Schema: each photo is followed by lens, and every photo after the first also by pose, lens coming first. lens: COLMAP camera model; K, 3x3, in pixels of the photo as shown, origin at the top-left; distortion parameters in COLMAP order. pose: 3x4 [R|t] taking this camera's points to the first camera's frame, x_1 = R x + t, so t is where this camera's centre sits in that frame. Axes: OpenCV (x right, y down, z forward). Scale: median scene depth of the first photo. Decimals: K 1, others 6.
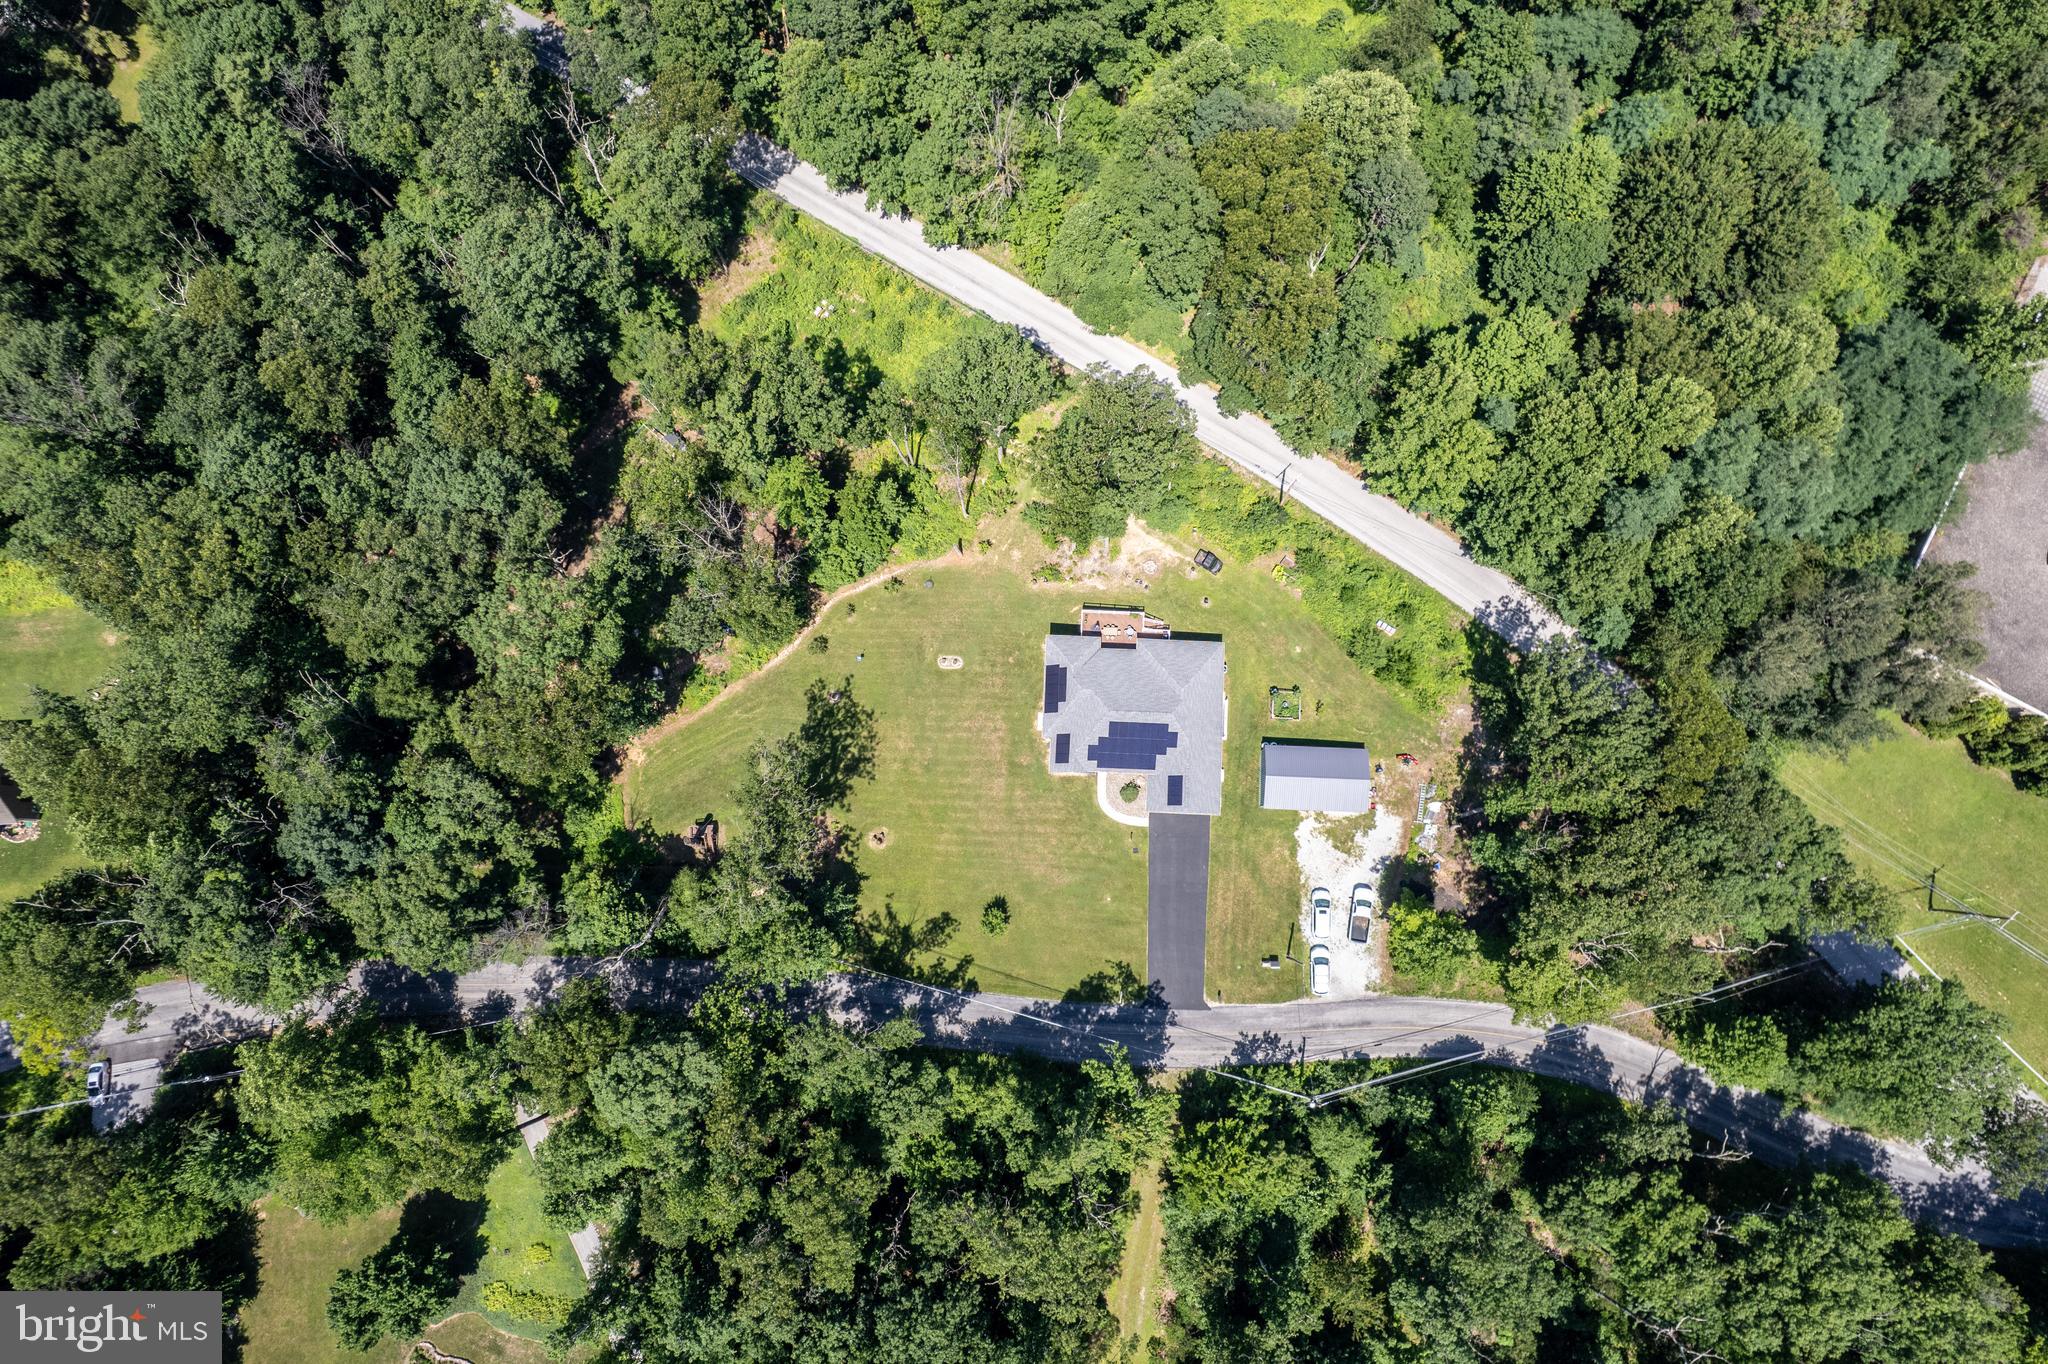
lens RADIAL K [[1320.1, 0, 1029.7], [0, 1320.1, 679.8], [0, 0, 1]] dist [-0.076608, 0.072194]
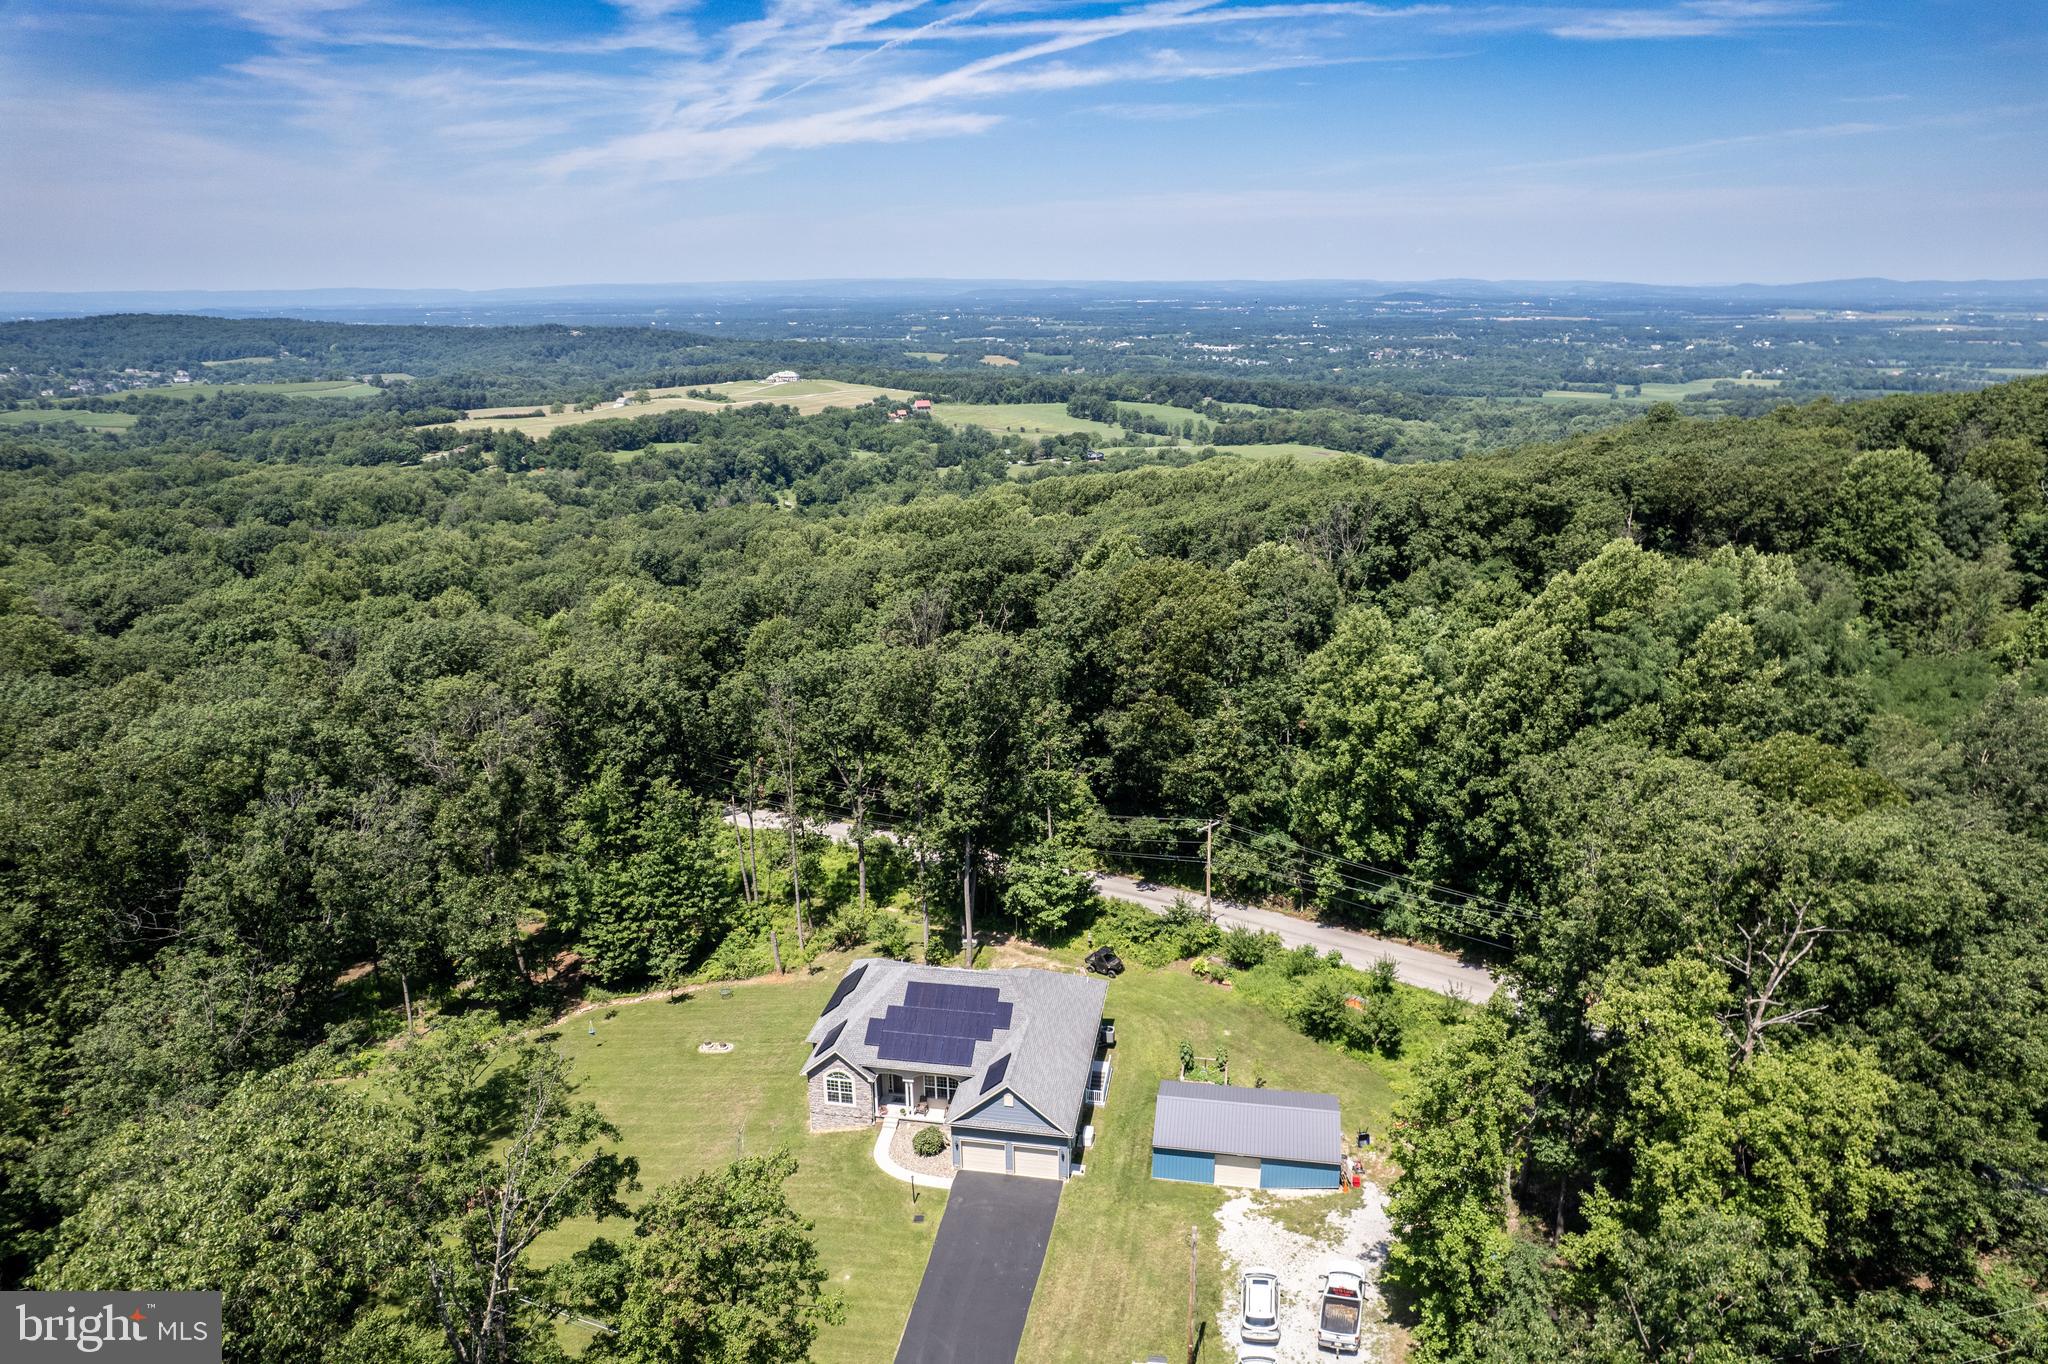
lens RADIAL K [[1317.3, 0, 1026.1], [0, 1317.3, 675.0], [0, 0, 1]] dist [-0.064938, 0.039029]
pose [[0.991417, 0.034184, -0.126187, 0.185948], [-0.129038, 0.410883, -0.902510, 0.520871], [0.020997, 0.911047, 0.411767, 0.580043]]
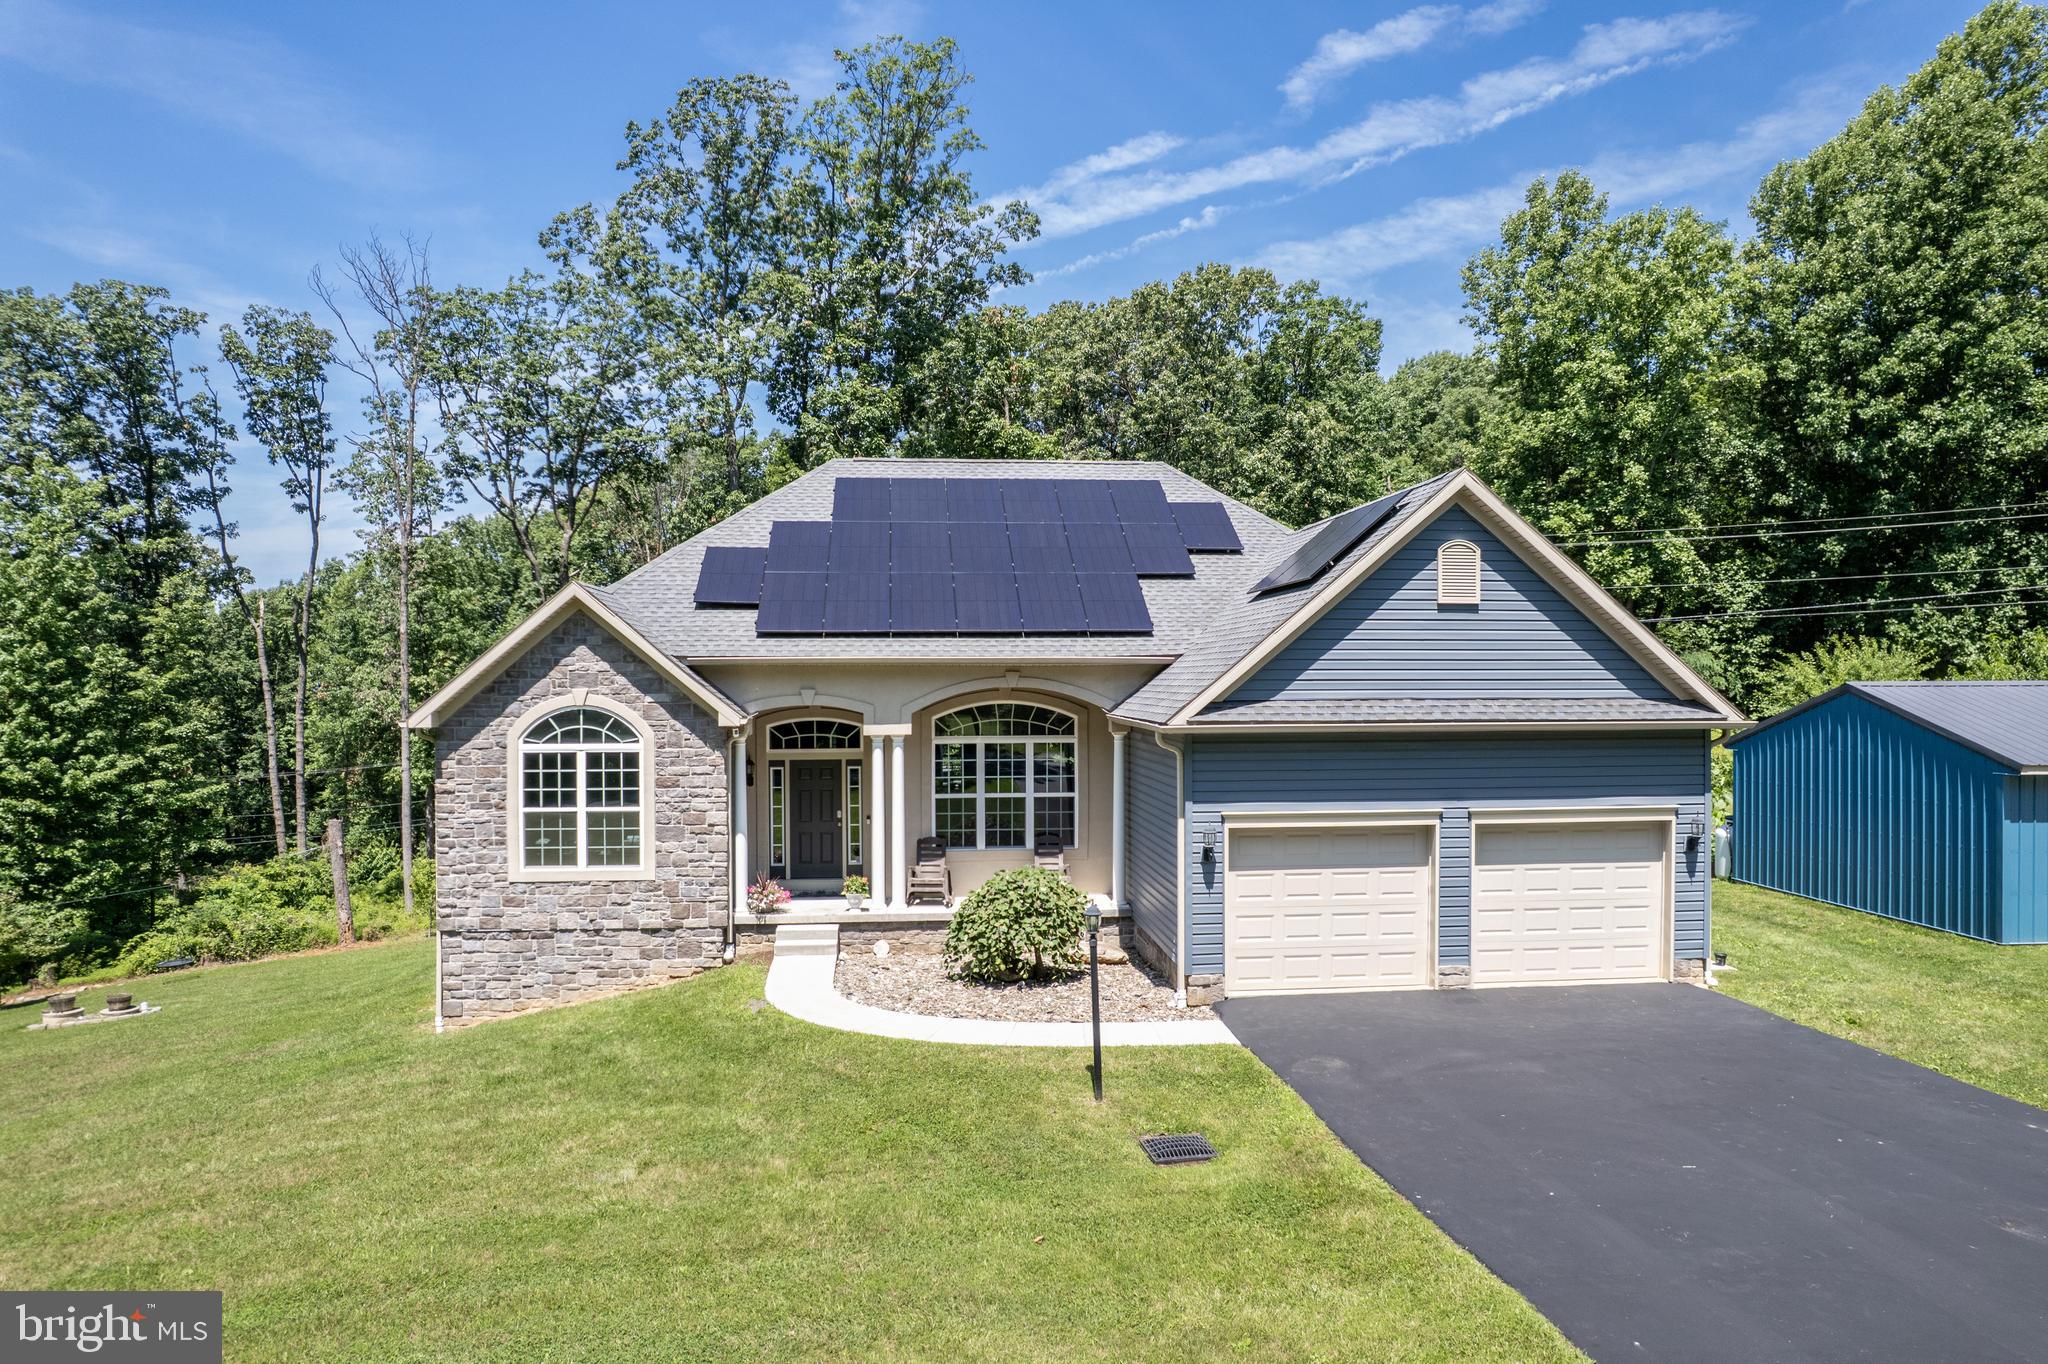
lens RADIAL K [[1305.0, 0, 1024.0], [0, 1305.0, 682.0], [0, 0, 1]] dist [-0.061327, 0.066972]
pose [[0.990493, 0.003666, 0.137511, 0.059415], [0.135931, 0.127324, -0.982503, 0.208026], [-0.021110, 0.991854, 0.125616, 0.967751]]
